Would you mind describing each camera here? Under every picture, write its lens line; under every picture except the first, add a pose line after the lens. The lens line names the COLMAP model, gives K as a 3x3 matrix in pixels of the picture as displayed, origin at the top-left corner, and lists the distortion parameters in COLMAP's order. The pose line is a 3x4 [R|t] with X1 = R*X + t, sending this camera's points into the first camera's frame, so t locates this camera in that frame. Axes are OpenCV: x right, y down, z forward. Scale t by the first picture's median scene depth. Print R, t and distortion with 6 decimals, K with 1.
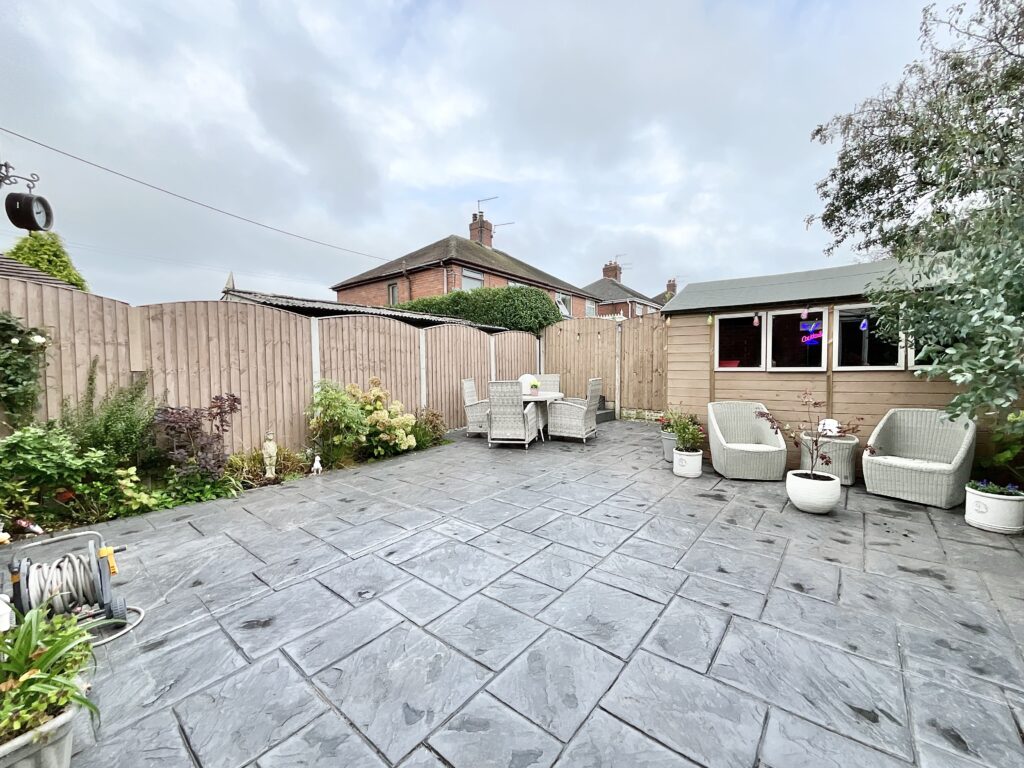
lens RADIAL K [[413.6, 0, 510.9], [0, 413.6, 384.4], [0, 0, 1]] dist [-0.003522, 0.000148]
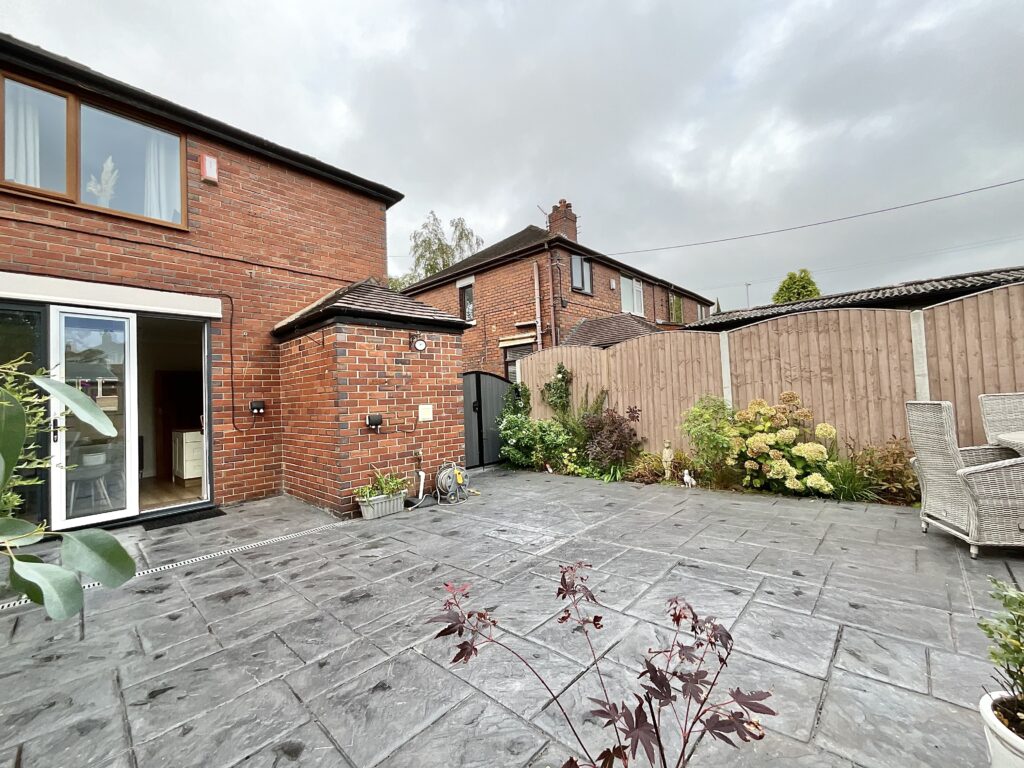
lens RADIAL K [[413.6, 0, 510.9], [0, 413.6, 384.4], [0, 0, 1]] dist [-0.003522, 0.000148]
pose [[-0.061342, -0.013480, -0.998026, 0.684293], [0.005905, 0.999886, -0.013868, -0.033063], [0.998099, -0.006744, -0.061255, 0.715634]]
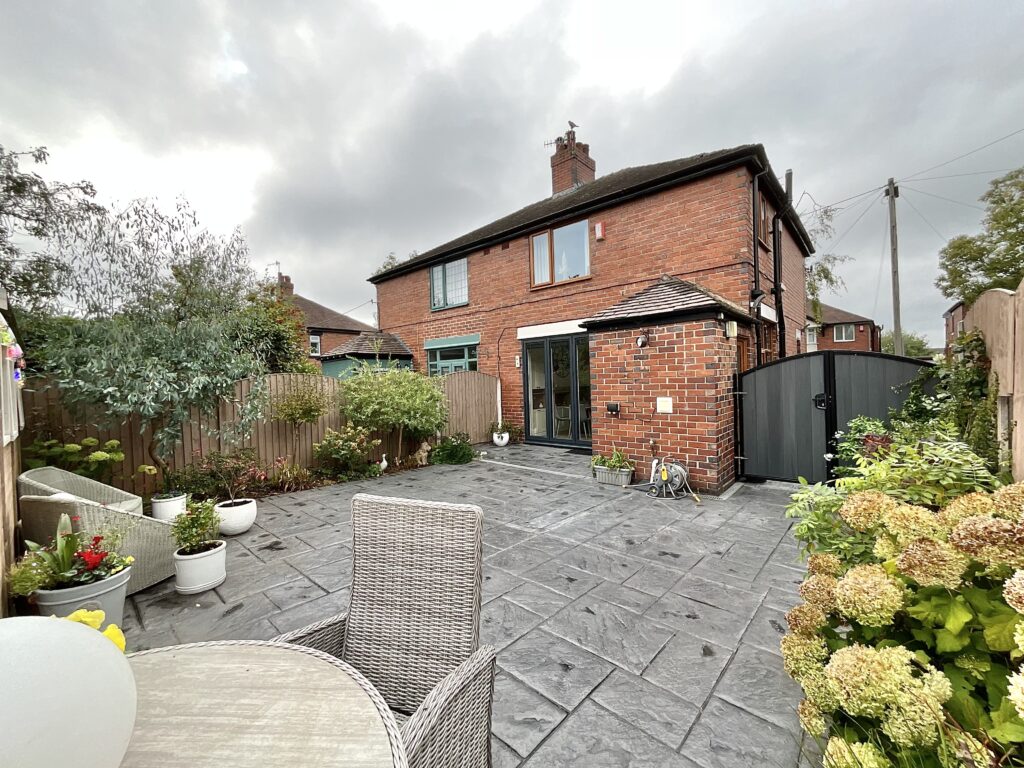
lens RADIAL K [[413.6, 0, 510.9], [0, 413.6, 384.4], [0, 0, 1]] dist [-0.003522, 0.000148]
pose [[-0.997953, 0.047142, 0.043221, -0.113490], [0.049189, 0.997656, 0.047571, -0.112318], [-0.040877, 0.049600, -0.997932, 1.653333]]
